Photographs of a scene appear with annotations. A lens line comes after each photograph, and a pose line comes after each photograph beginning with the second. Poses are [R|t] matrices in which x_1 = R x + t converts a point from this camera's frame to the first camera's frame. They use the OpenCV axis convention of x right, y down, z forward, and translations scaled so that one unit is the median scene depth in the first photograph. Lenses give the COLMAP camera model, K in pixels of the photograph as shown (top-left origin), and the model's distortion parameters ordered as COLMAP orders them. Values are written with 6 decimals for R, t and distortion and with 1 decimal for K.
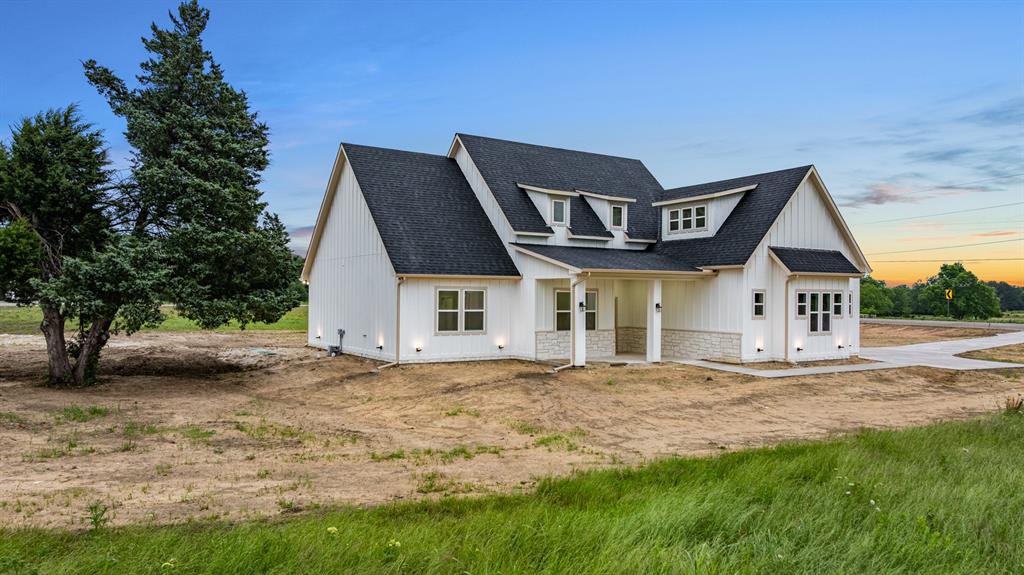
lens RADIAL K [[719.2, 0, 511.3], [0, 719.2, 287.2], [0, 0, 1]] dist [-0.062633, 0.071102]
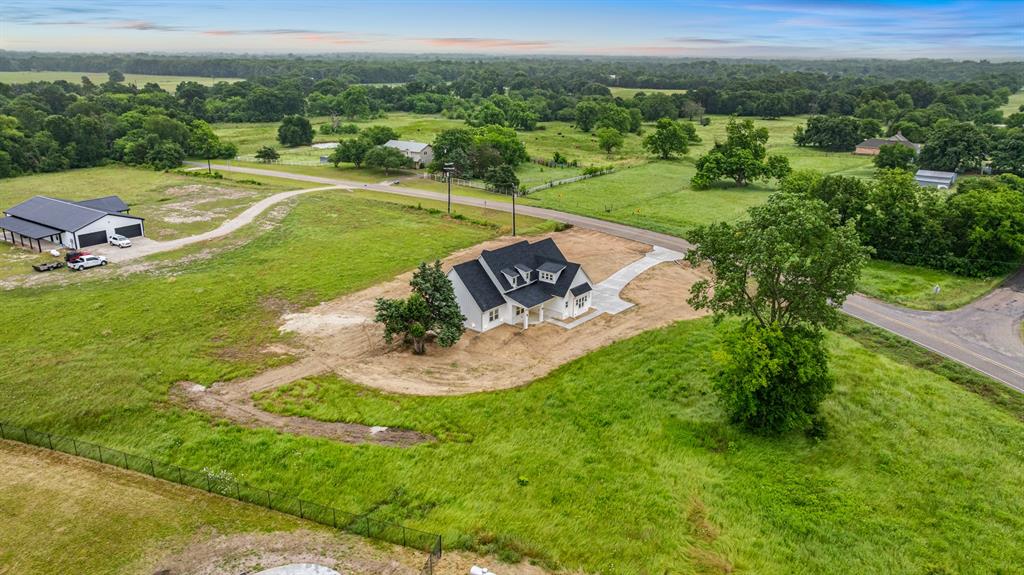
lens RADIAL K [[719.2, 0, 511.3], [0, 719.2, 287.2], [0, 0, 1]] dist [-0.062633, 0.071102]
pose [[0.952752, -0.106298, 0.284544, -1.001452], [0.005458, 0.942608, 0.333858, -1.315693], [-0.303702, -0.316531, 0.898651, -2.294851]]
